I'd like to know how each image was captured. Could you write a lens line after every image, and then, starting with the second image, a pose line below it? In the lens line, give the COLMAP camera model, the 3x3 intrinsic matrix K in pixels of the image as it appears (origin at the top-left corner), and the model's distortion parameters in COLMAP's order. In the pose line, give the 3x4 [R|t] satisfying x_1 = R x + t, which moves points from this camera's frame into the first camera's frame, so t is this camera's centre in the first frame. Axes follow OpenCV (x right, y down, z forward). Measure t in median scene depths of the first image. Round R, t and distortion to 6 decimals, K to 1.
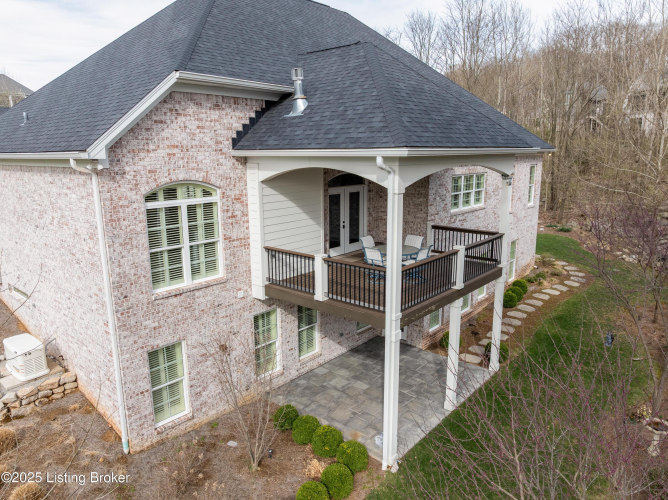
lens RADIAL K [[468.2, 0, 329.3], [0, 468.2, 244.8], [0, 0, 1]] dist [-0.024230, -0.009844]
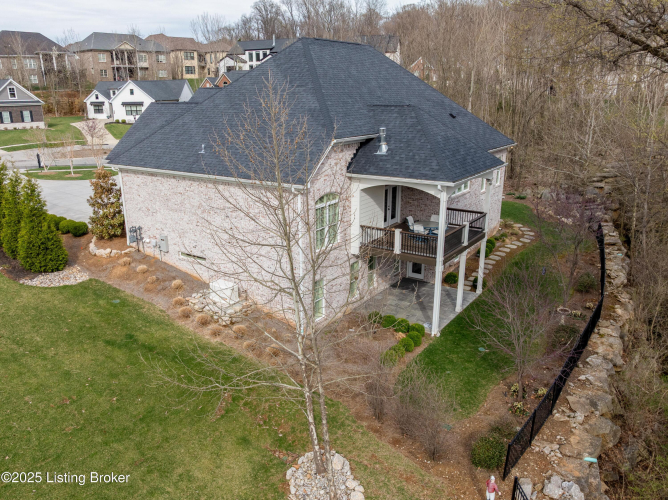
lens RADIAL K [[468.2, 0, 337.1], [0, 468.2, 256.1], [0, 0, 1]] dist [-0.024230, -0.009844]
pose [[0.995216, -0.031178, 0.092592, -0.385830], [0.021109, 0.993949, 0.107798, -0.071514], [-0.095393, -0.105327, 0.989852, -0.757304]]
